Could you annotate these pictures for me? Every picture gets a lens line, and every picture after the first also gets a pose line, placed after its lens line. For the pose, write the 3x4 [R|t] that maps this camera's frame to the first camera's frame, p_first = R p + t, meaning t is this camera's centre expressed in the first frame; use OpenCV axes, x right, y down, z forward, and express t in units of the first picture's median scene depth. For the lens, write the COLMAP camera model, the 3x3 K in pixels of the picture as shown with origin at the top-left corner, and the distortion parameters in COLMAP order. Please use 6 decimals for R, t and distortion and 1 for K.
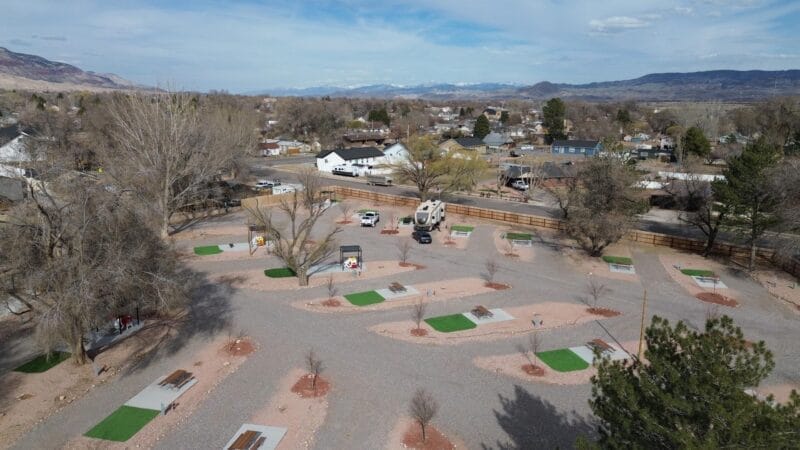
lens RADIAL K [[587.4, 0, 400.0], [0, 587.4, 225.0], [0, 0, 1]] dist [0.076203, -0.063458]
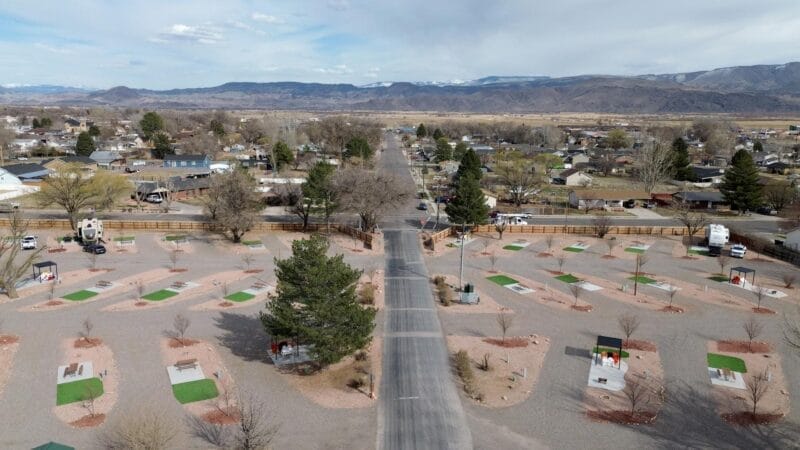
lens RADIAL K [[587.4, 0, 400.0], [0, 587.4, 225.0], [0, 0, 1]] dist [0.076203, -0.063458]
pose [[0.790372, -0.124744, 0.599793, -0.175637], [0.131336, 0.990789, 0.032995, 0.011787], [-0.598384, 0.052696, 0.799475, -0.320838]]
